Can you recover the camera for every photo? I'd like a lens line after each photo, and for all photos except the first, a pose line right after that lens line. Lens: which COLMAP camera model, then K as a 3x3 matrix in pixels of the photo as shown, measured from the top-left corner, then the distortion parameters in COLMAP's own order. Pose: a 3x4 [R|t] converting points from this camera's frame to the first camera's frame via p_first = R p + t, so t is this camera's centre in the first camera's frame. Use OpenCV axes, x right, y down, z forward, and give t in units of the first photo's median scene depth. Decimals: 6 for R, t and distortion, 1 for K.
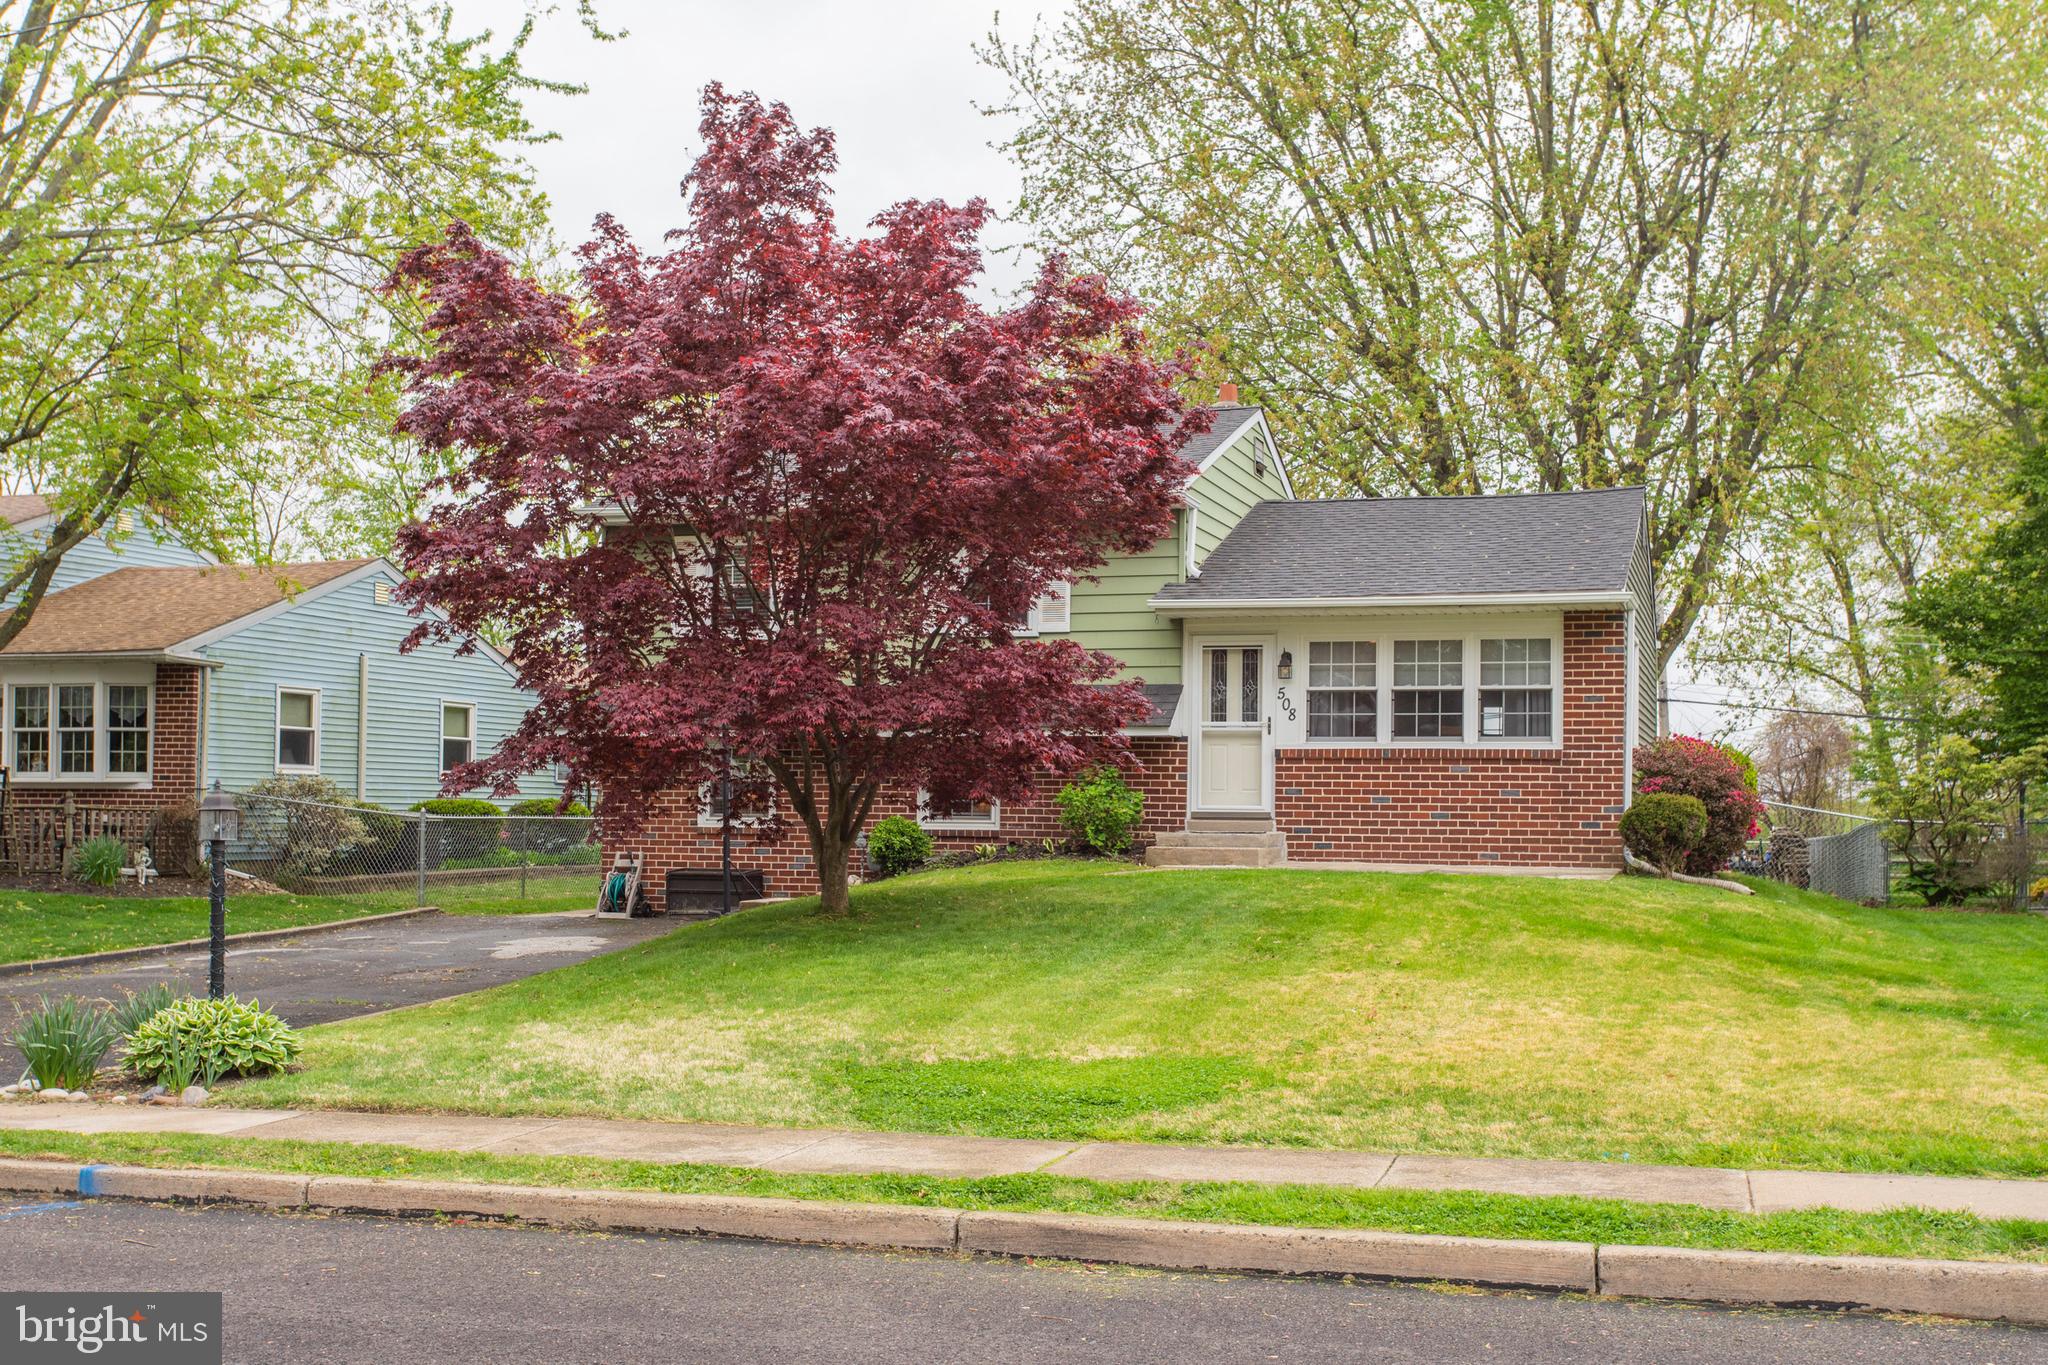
lens RADIAL K [[2267.8, 0, 1050.7], [0, 2267.8, 760.9], [0, 0, 1]] dist [0.010267, 0.000000]
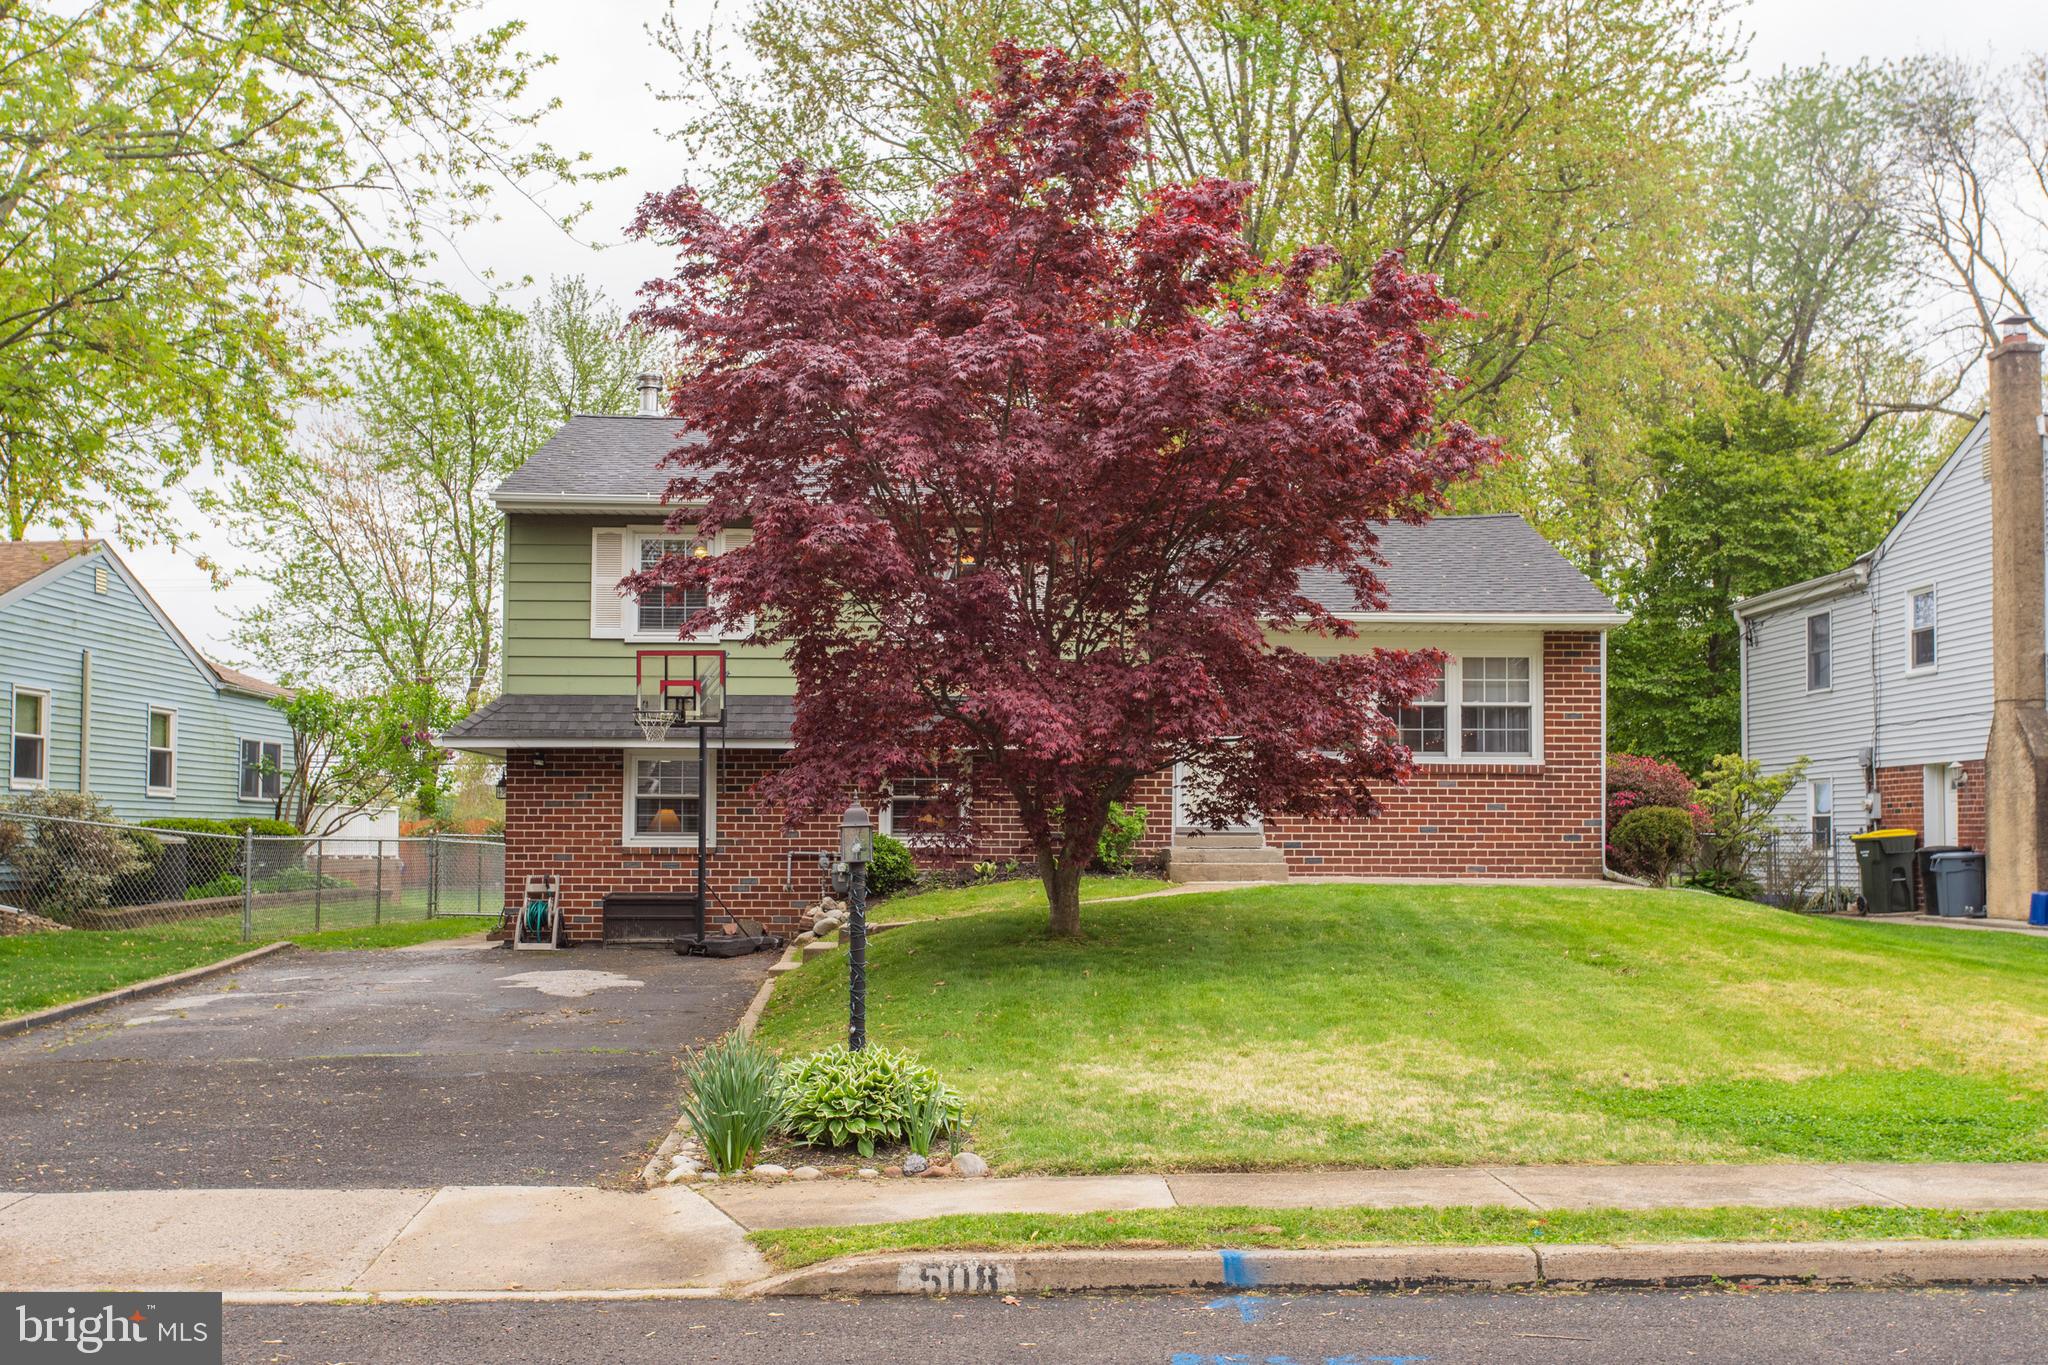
lens RADIAL K [[2267.8, 0, 1054.6], [0, 2267.8, 692.9], [0, 0, 1]] dist [0.010267, 0.000000]
pose [[0.947903, 0.013003, 0.318294, -0.315653], [-0.001426, 0.999330, -0.036577, 0.000352], [-0.318557, 0.034217, 0.947286, 0.088144]]
